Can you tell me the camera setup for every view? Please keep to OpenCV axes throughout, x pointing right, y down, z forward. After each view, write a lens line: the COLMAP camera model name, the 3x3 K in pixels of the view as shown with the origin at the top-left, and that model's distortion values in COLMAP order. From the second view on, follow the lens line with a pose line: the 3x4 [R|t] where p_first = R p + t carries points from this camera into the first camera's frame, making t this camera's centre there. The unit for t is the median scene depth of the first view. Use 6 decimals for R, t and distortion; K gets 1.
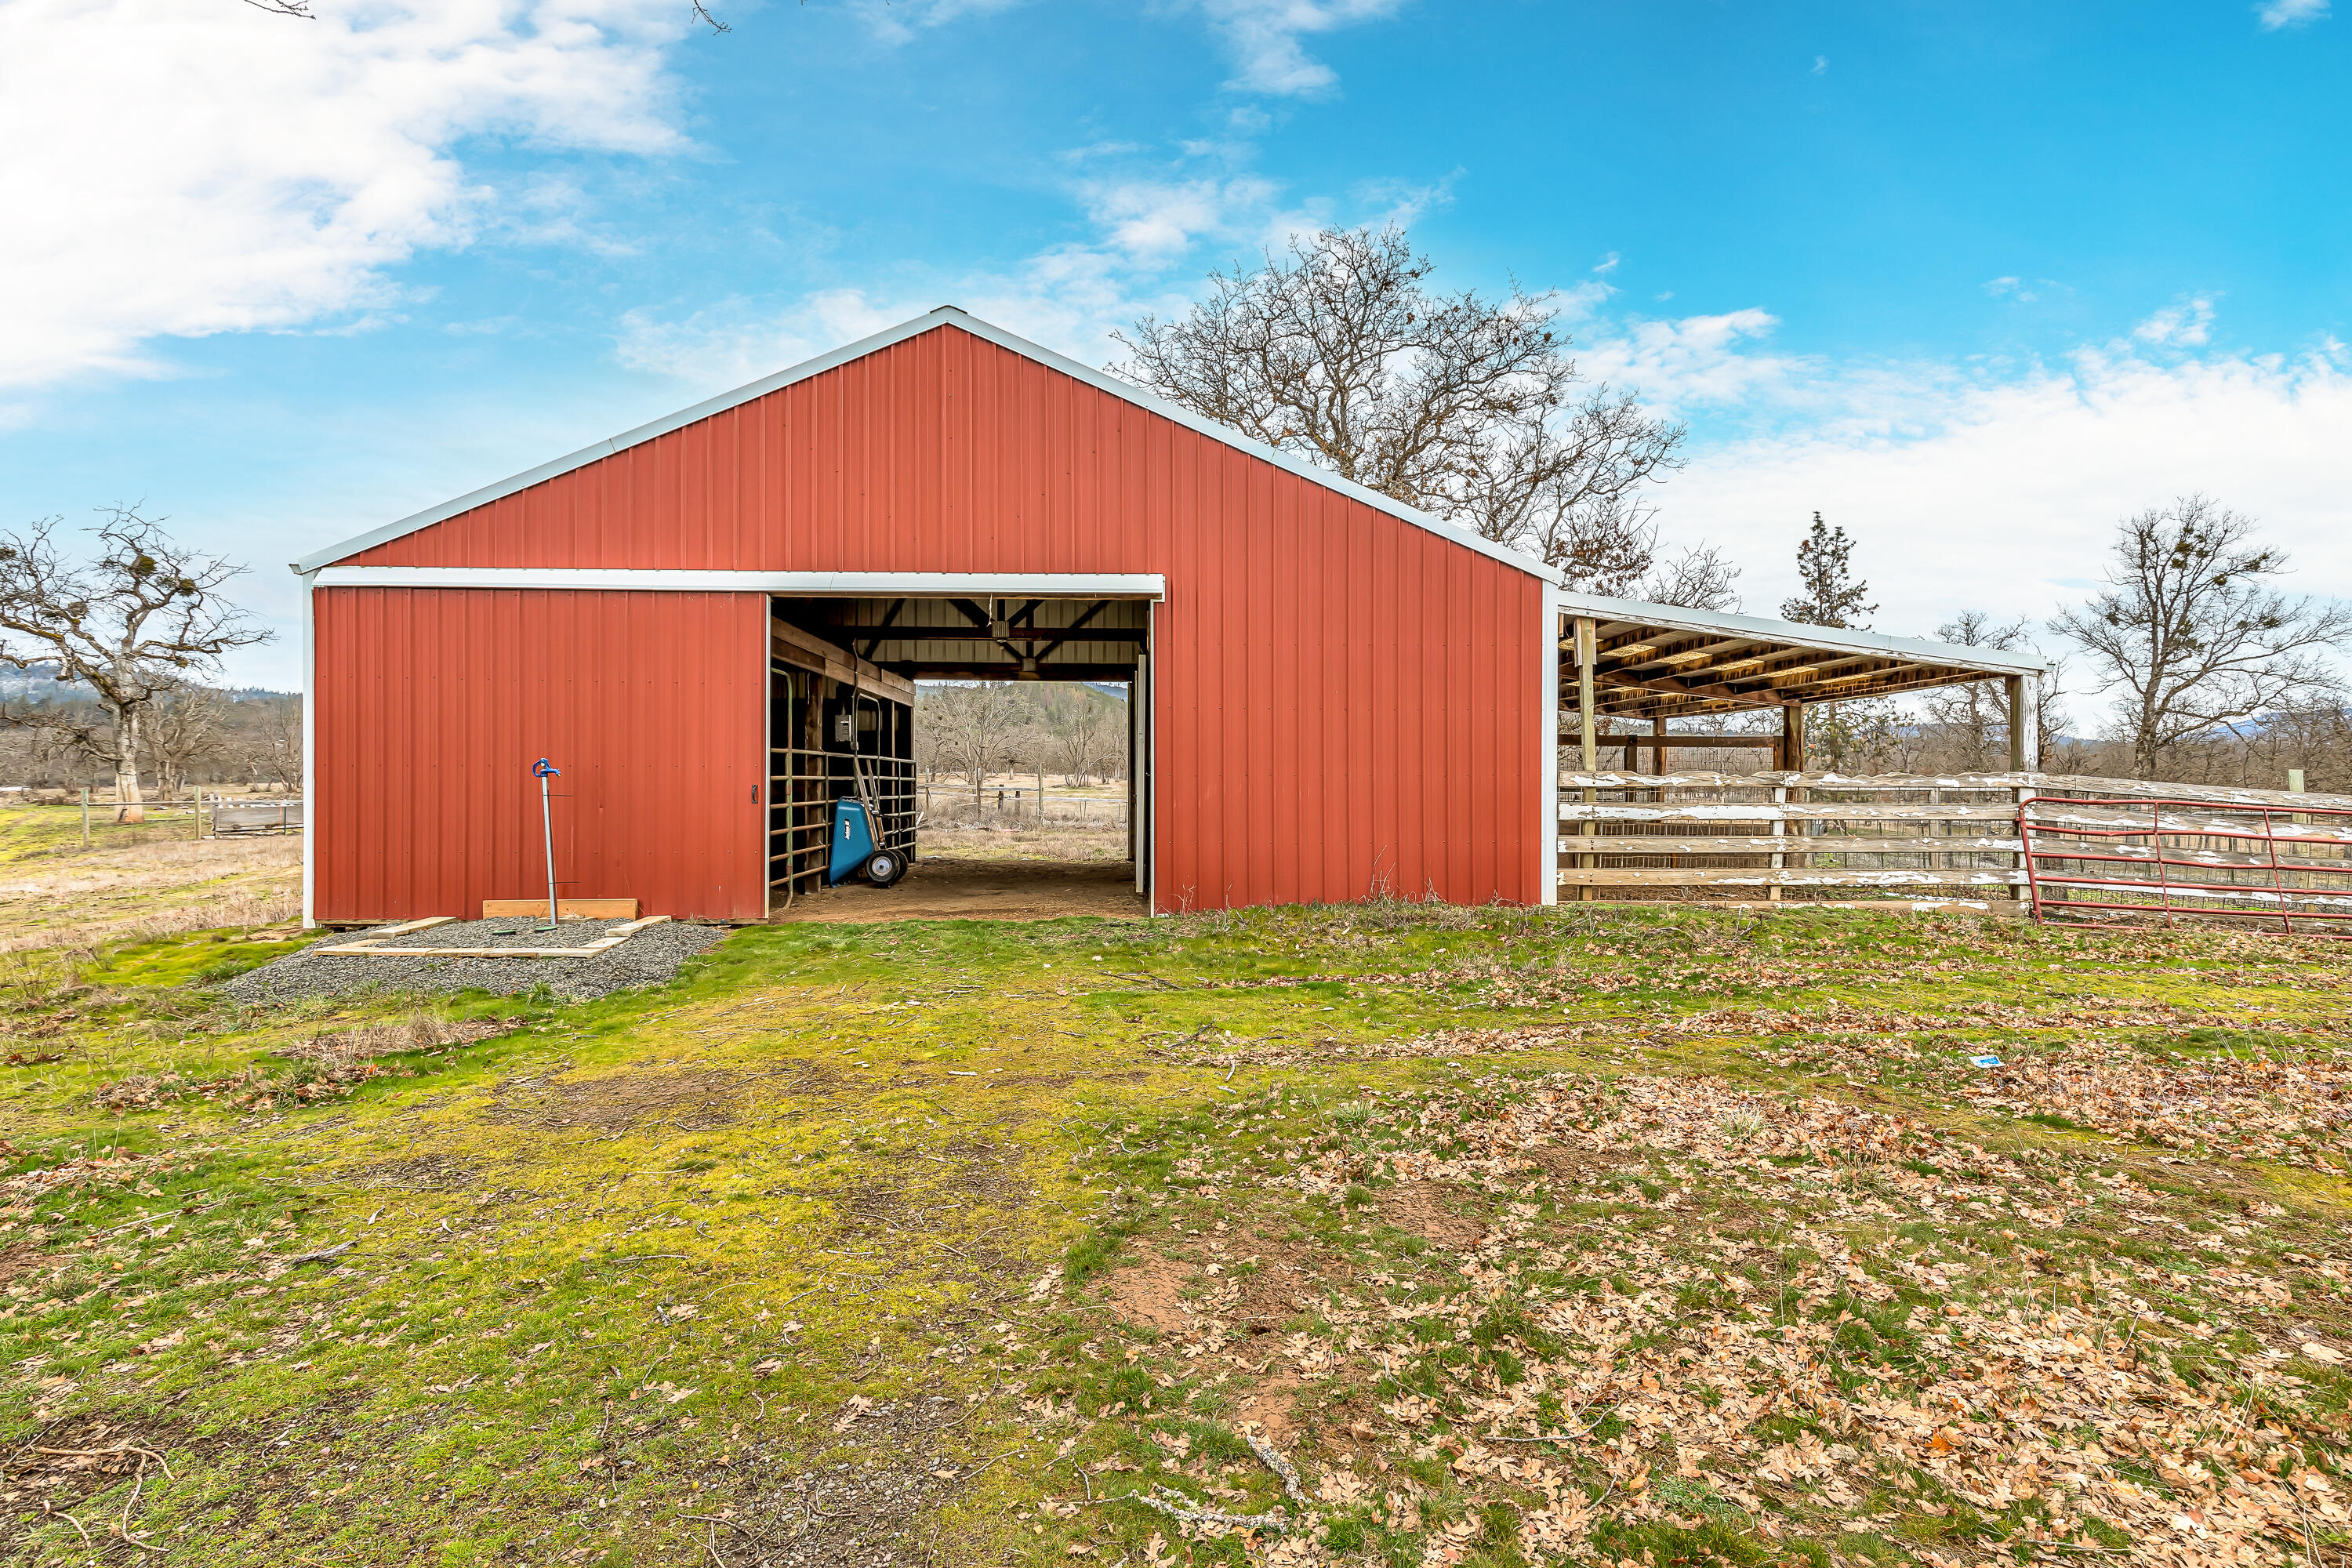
lens RADIAL K [[1090.0, 0, 1184.6], [0, 1090.0, 781.9], [0, 0, 1]] dist [0.004814, 0.000824]
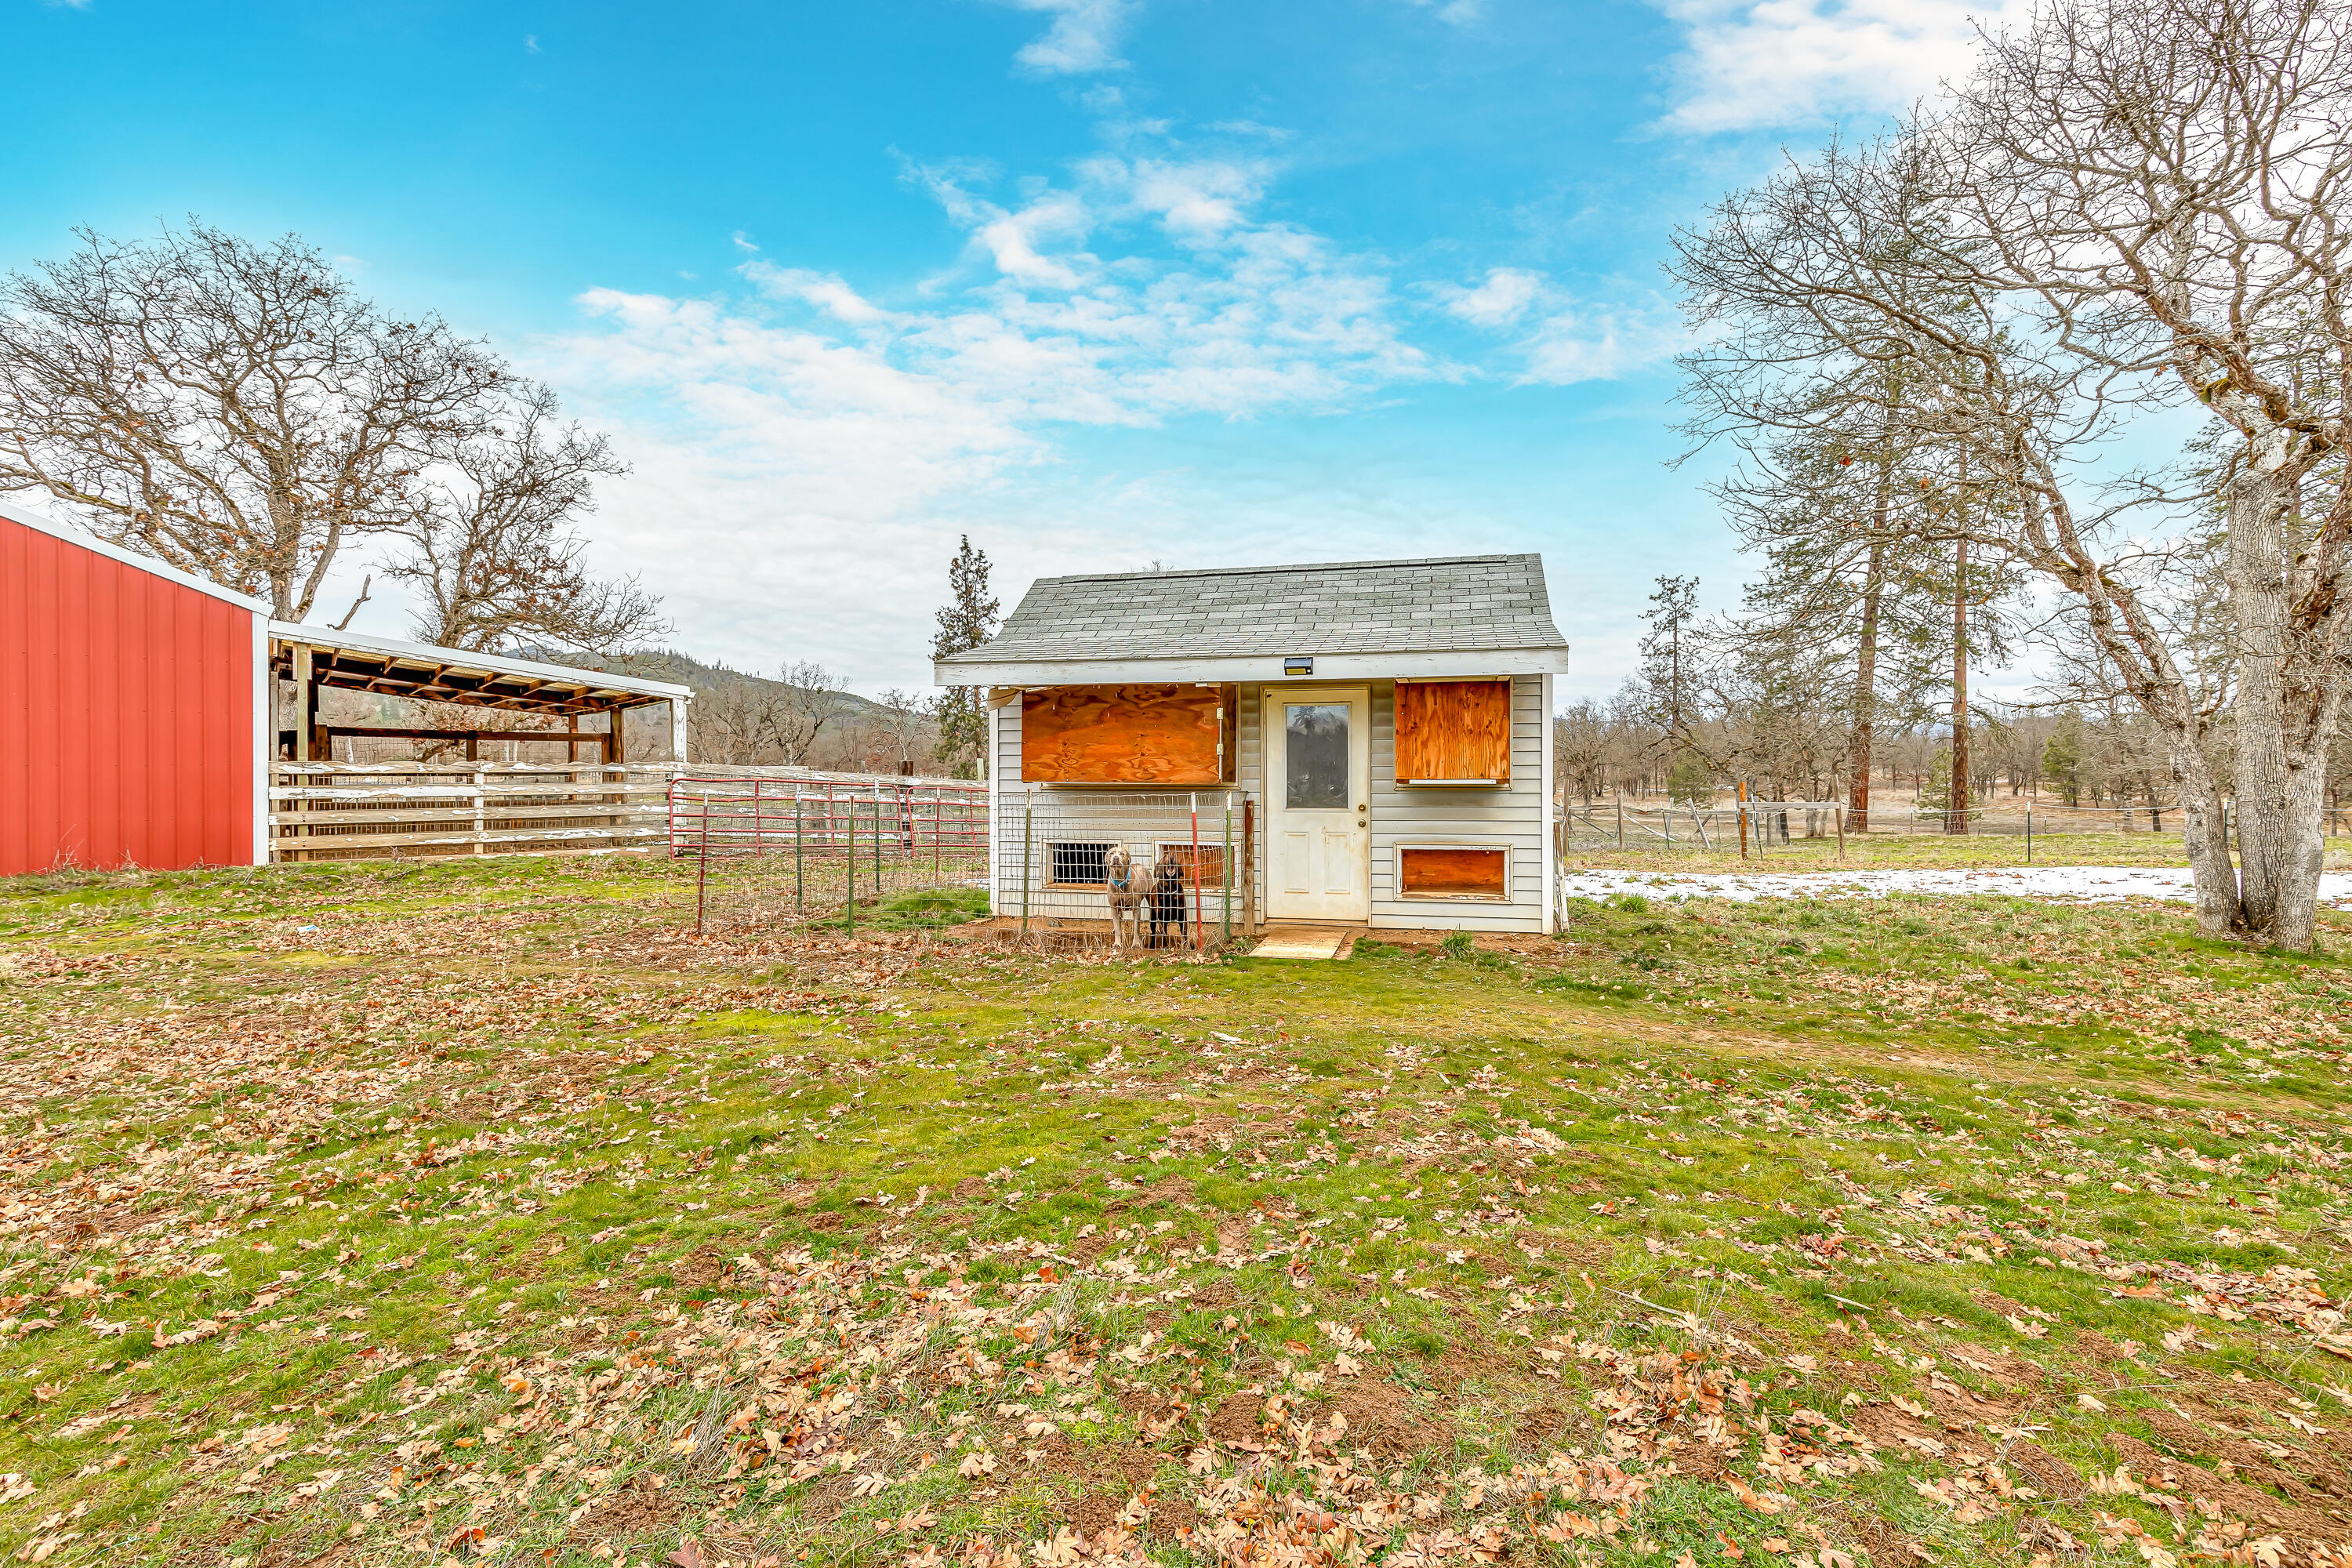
lens RADIAL K [[1090.0, 0, 1169.0], [0, 1090.0, 779.3], [0, 0, 1]] dist [0.004814, 0.000824]
pose [[0.793022, -0.011328, 0.609088, 0.392395], [0.003811, 0.999900, 0.013635, -0.002505], [-0.609181, -0.008492, 0.792985, -0.652048]]
